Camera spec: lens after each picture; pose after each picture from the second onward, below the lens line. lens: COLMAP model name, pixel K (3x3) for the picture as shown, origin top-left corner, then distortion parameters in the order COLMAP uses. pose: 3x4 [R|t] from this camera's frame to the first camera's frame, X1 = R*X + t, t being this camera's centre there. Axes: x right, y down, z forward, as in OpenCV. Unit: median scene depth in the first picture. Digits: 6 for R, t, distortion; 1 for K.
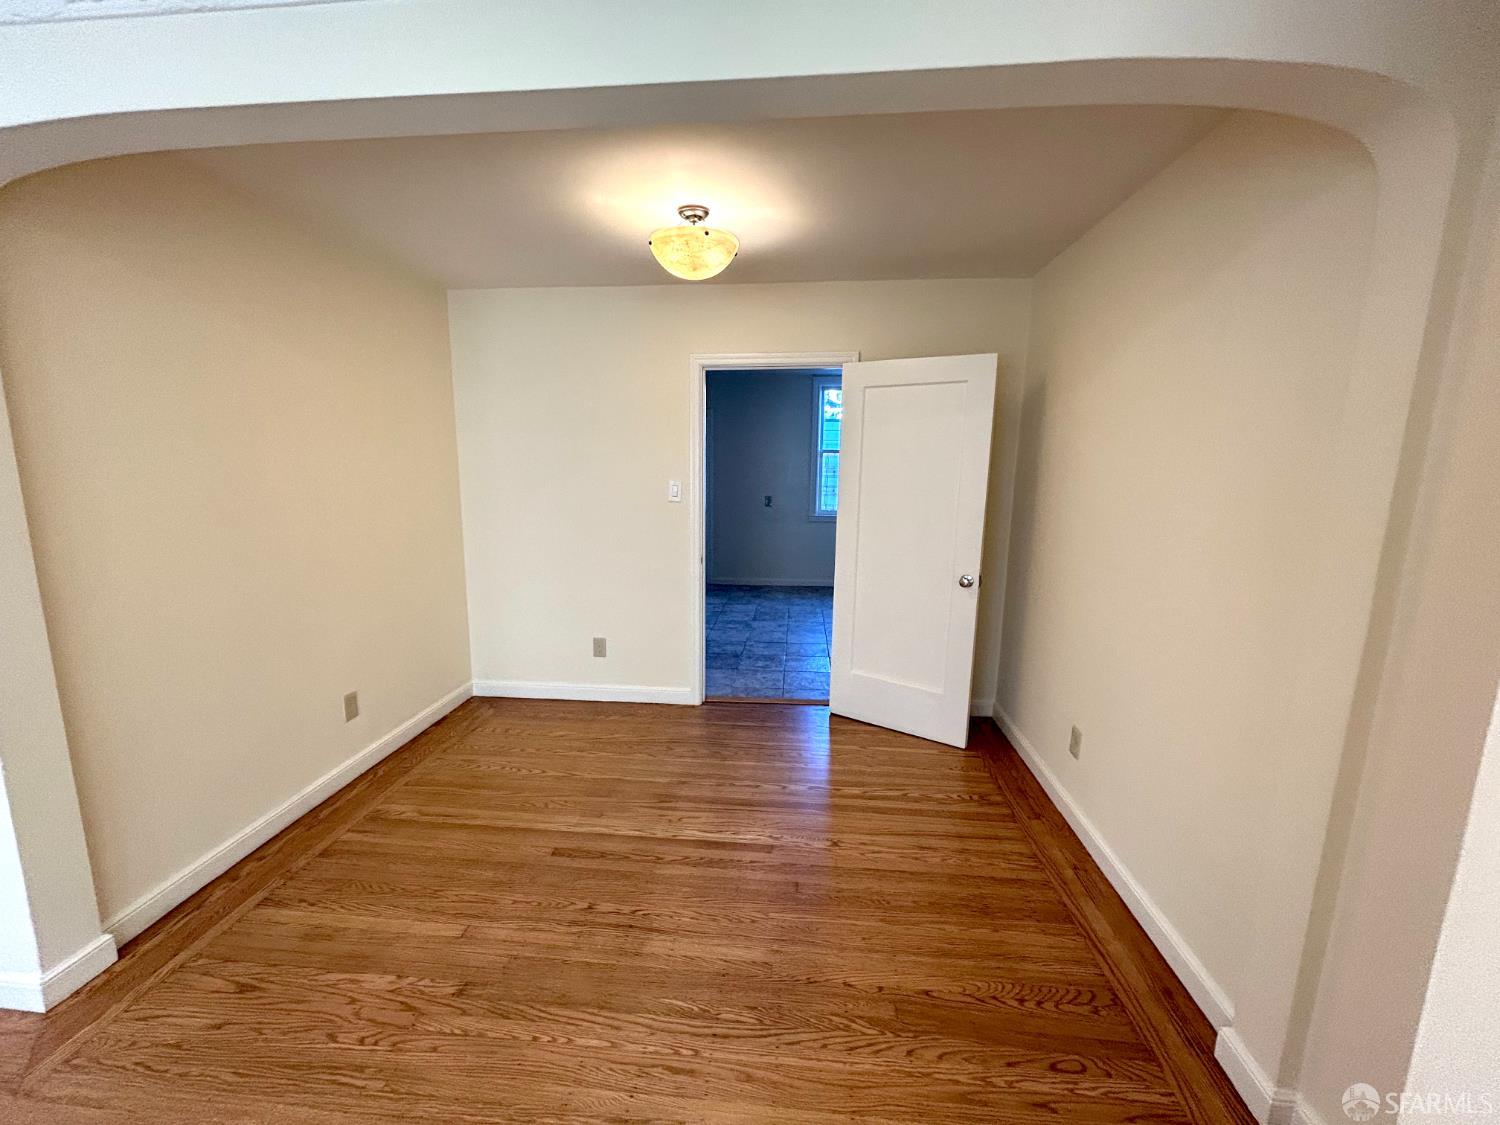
lens RADIAL K [[605.4, 0, 751.6], [0, 605.4, 563.4], [0, 0, 1]] dist [-0.011262, 0.004274]
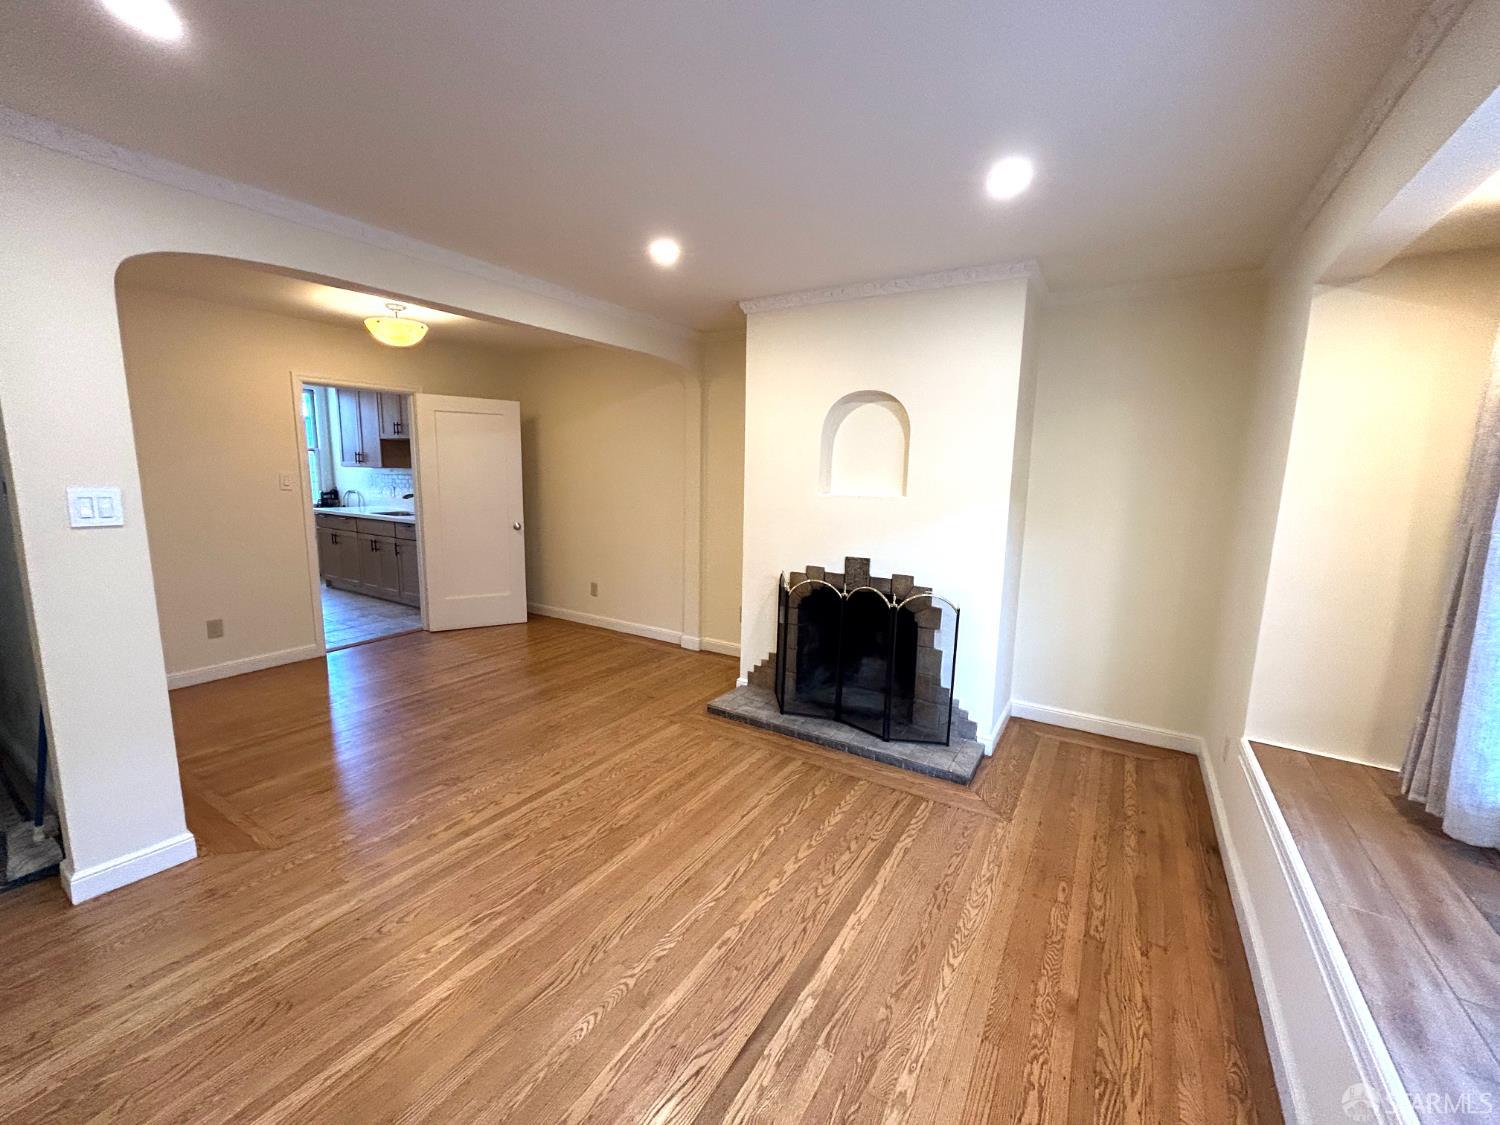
lens RADIAL K [[605.4, 0, 751.0], [0, 605.4, 564.6], [0, 0, 1]] dist [-0.000409, 0.000545]
pose [[0.449934, -0.142983, 0.881542, -1.005125], [0.137610, 0.986411, 0.089758, 0.080827], [-0.882396, 0.080924, 0.463495, -0.468189]]
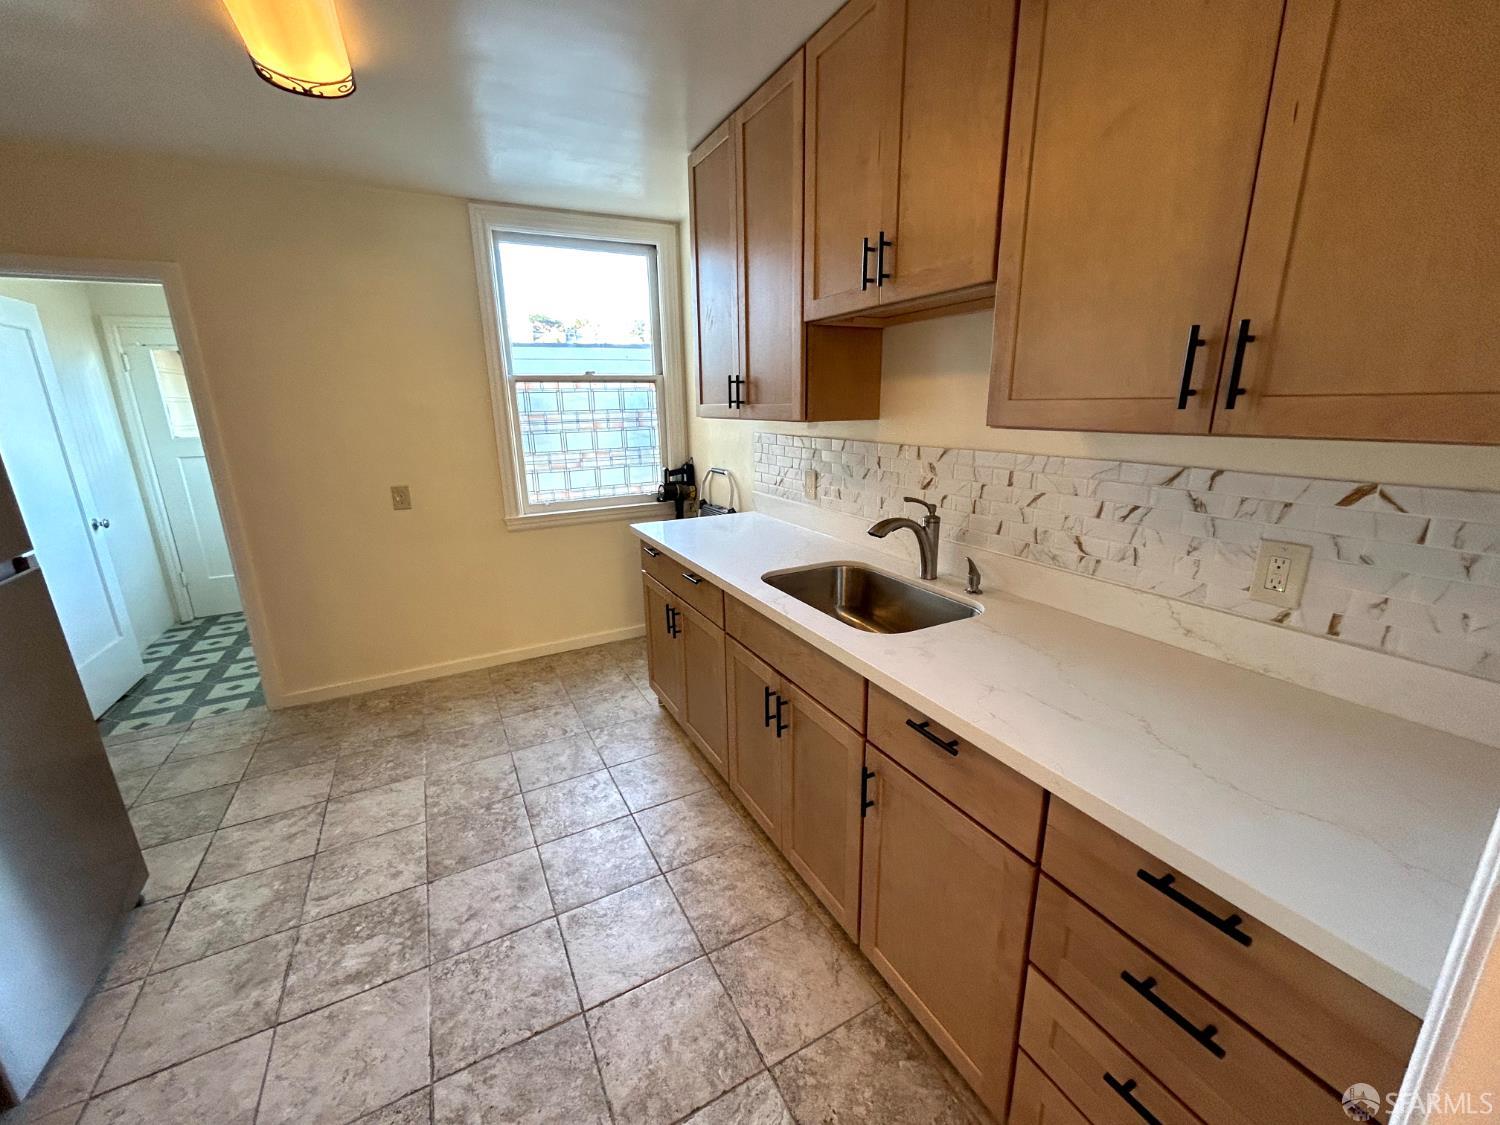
lens RADIAL K [[605.4, 0, 751.6], [0, 605.4, 563.4], [0, 0, 1]] dist [-0.011262, 0.004274]
pose [[0.840422, -0.166165, 0.515830, 0.019464], [0.117443, 0.985057, 0.125972, -0.204759], [-0.529055, -0.045289, 0.847378, 1.256036]]
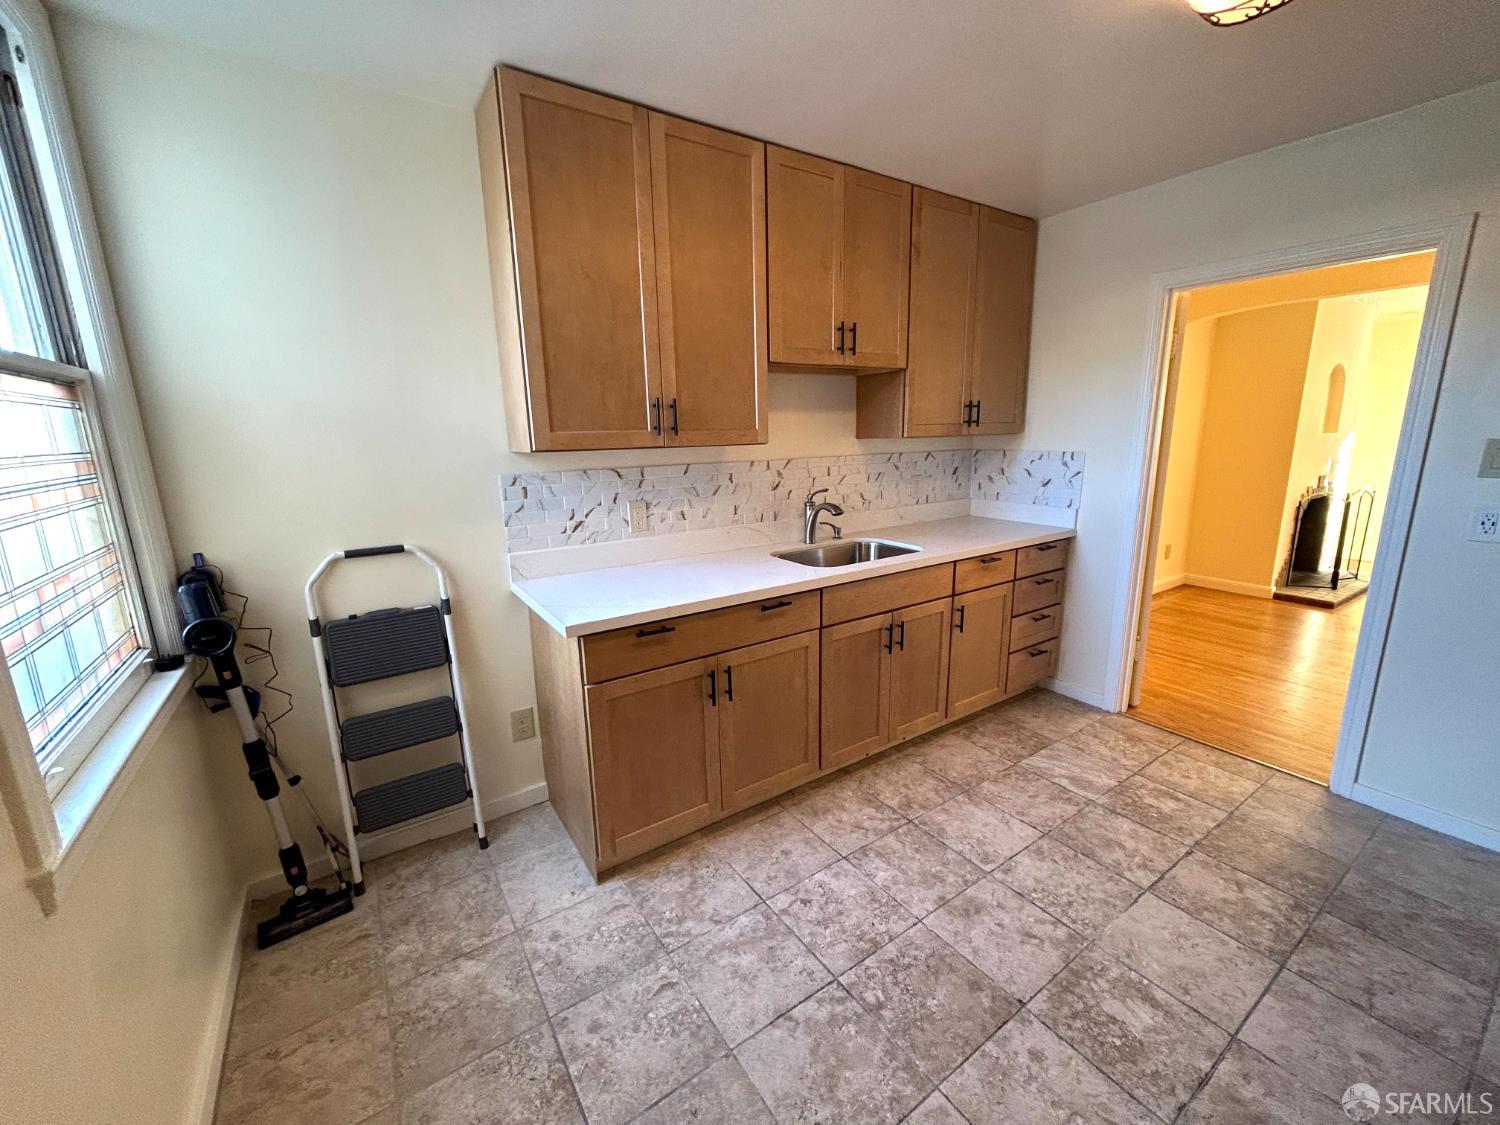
lens RADIAL K [[605.4, 0, 751.6], [0, 605.4, 563.4], [0, 0, 1]] dist [-0.011262, 0.004274]
pose [[-0.627823, -0.165915, 0.760468, -0.188320], [0.142428, 0.936032, 0.321804, -0.389370], [-0.765214, 0.310347, -0.564031, 2.370215]]
